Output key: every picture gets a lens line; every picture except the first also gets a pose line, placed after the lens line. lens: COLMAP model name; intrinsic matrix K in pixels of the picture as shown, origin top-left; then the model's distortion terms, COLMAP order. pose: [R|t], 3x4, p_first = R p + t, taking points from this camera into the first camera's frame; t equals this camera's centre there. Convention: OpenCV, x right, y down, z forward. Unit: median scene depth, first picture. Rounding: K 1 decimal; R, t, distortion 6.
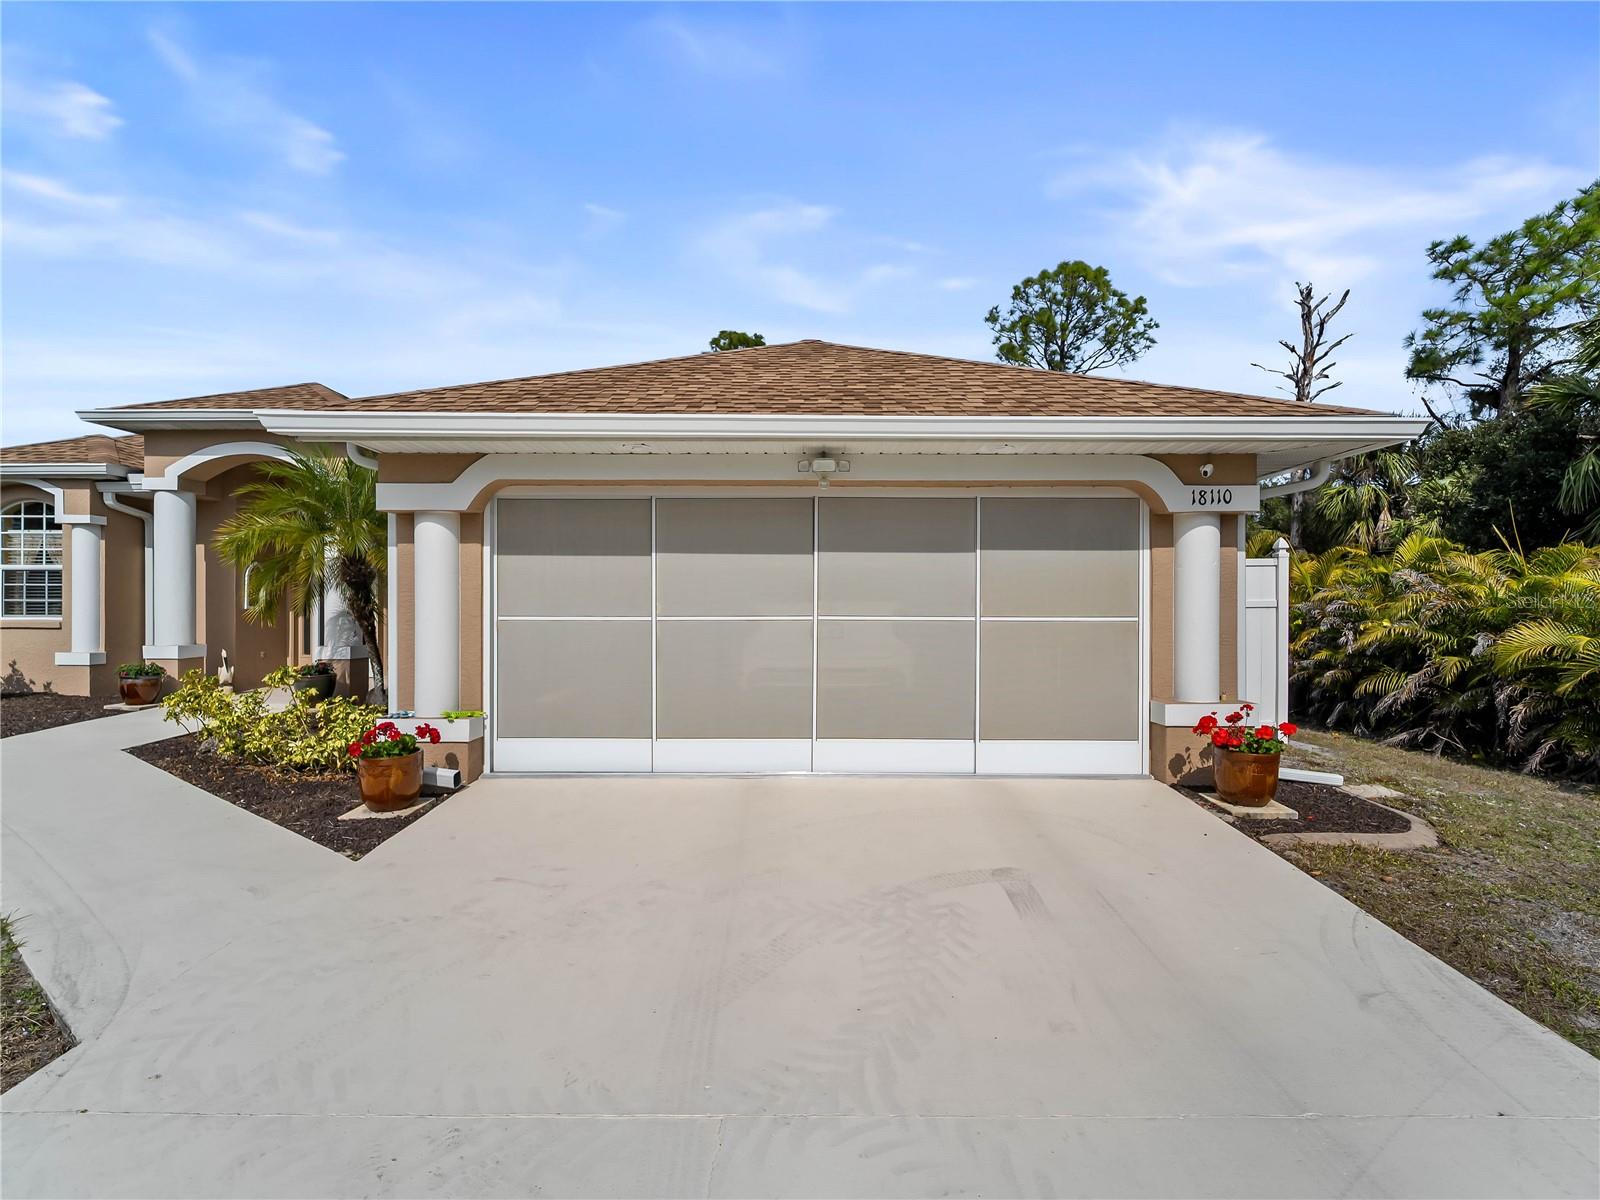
lens RADIAL K [[726.2, 0, 801.2], [0, 726.2, 606.9], [0, 0, 1]] dist [0.003025, -0.003823]
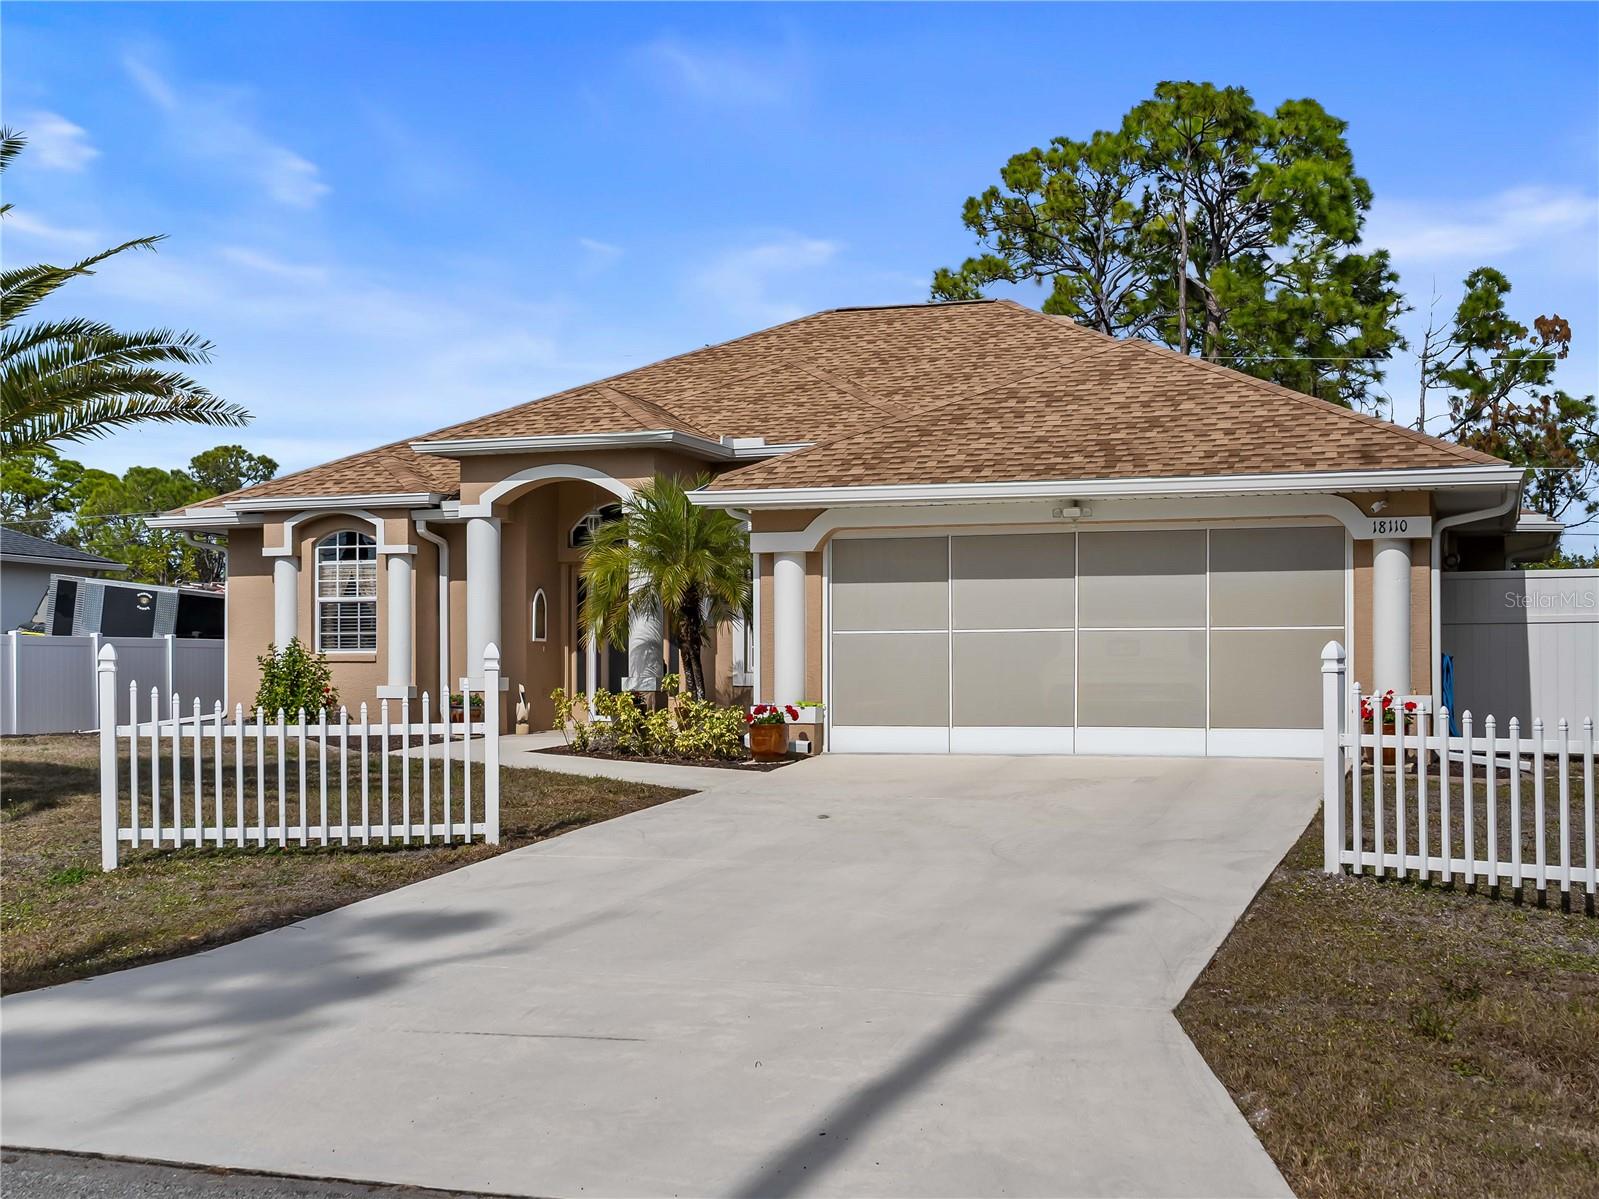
lens RADIAL K [[1953.9, 0, 795.3], [0, 1953.9, 639.2], [0, 0, 1]] dist [0.006393, -0.009166]
pose [[0.943850, -0.009546, -0.330235, 0.378821], [0.003192, 0.999799, -0.019779, 0.054046], [0.330358, 0.017614, 0.943691, -1.308513]]
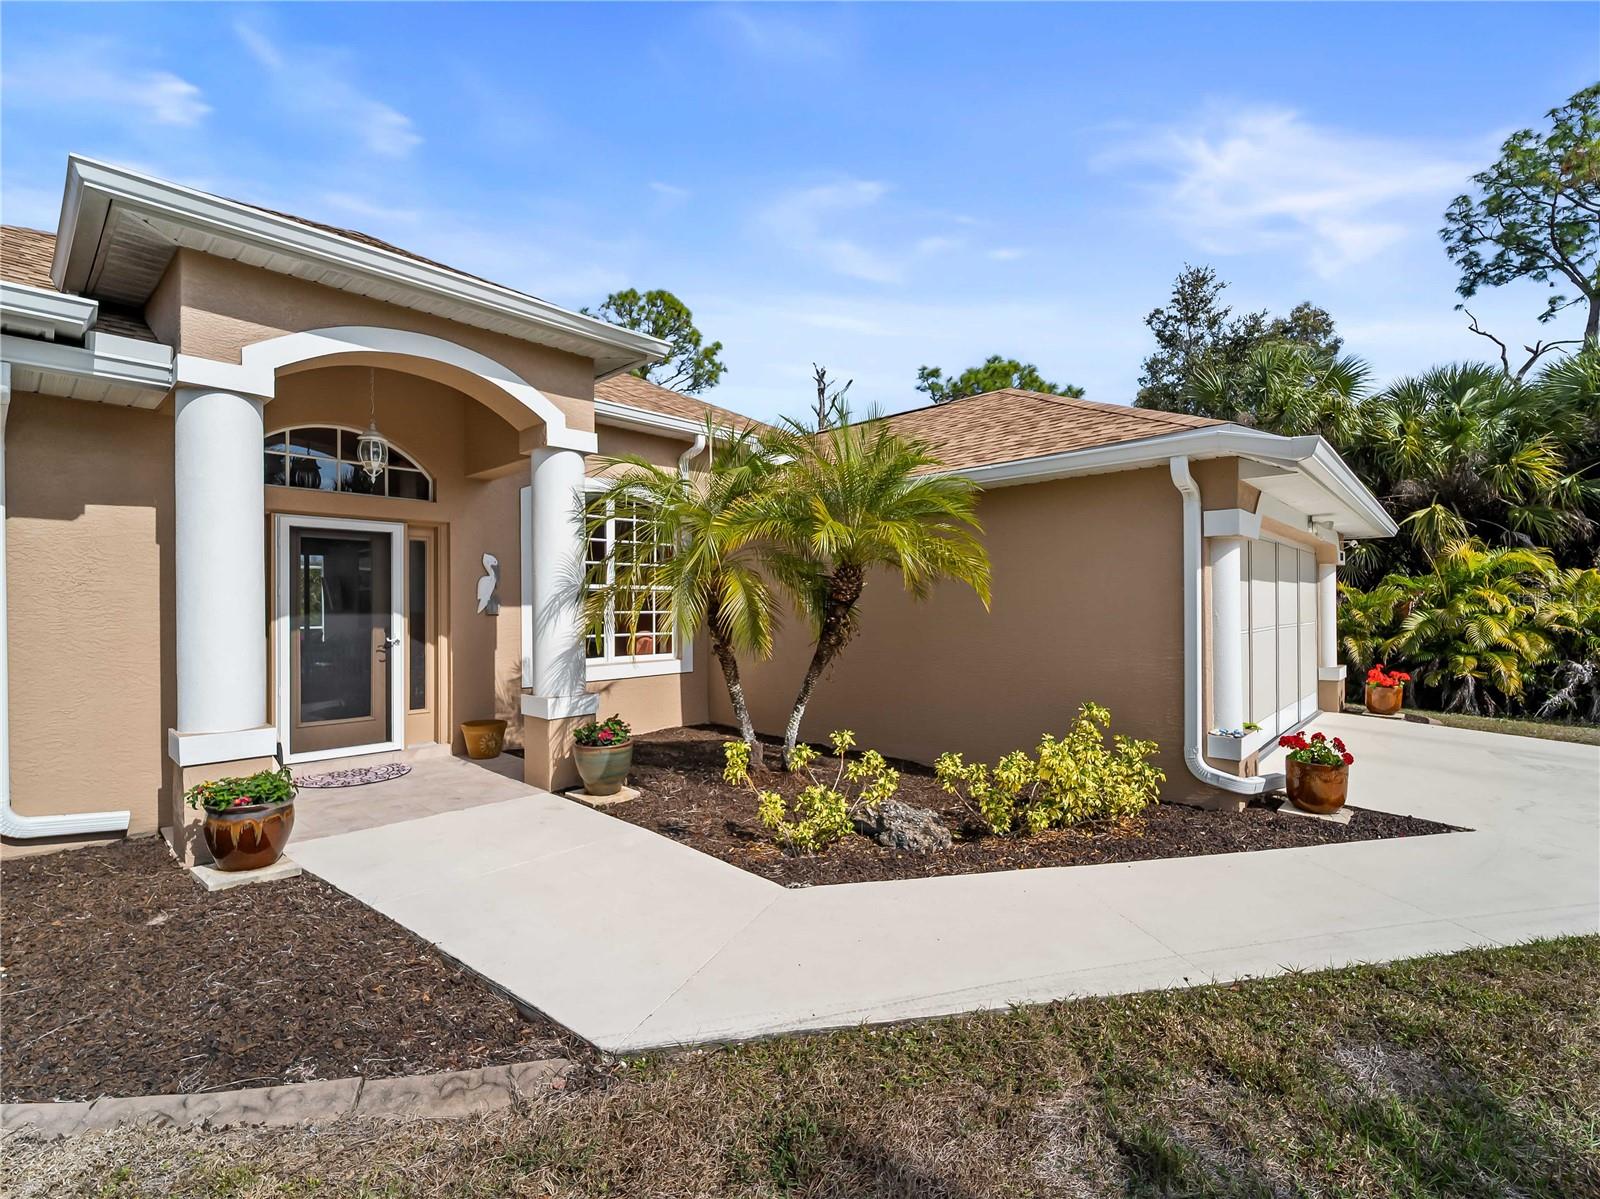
lens RADIAL K [[727.5, 0, 803.0], [0, 727.5, 616.2], [0, 0, 1]] dist [-0.004141, -0.000946]
pose [[0.669147, -0.014752, 0.742984, -0.971942], [0.007822, 0.999887, 0.012809, -0.022360], [-0.743089, -0.002759, 0.669187, 0.421992]]
